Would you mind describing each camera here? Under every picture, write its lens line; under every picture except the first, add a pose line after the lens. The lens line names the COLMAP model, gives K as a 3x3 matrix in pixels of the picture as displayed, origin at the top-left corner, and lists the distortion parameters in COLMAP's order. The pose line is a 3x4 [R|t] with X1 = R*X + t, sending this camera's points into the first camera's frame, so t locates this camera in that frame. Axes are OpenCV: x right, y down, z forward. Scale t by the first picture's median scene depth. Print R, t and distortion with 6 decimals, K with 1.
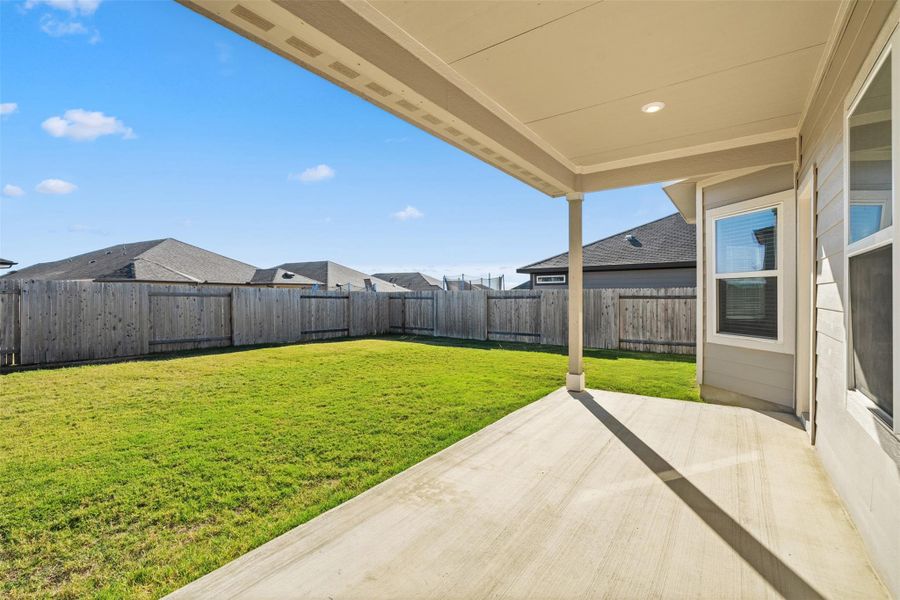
lens RADIAL K [[409.7, 0, 449.0], [0, 409.7, 297.6], [0, 0, 1]] dist [-0.001854, -0.000117]
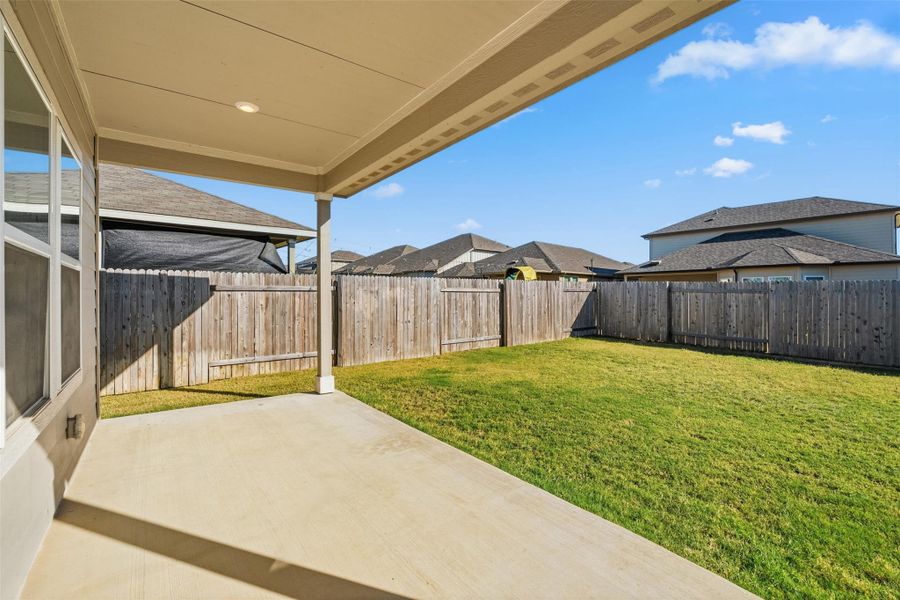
lens RADIAL K [[409.7, 0, 456.6], [0, 409.7, 299.5], [0, 0, 1]] dist [-0.001854, -0.000117]
pose [[-0.318797, 0.008409, -0.947786, 0.361832], [-0.000242, 0.999960, 0.008953, -0.002250], [0.947823, 0.003083, -0.318782, 0.507236]]
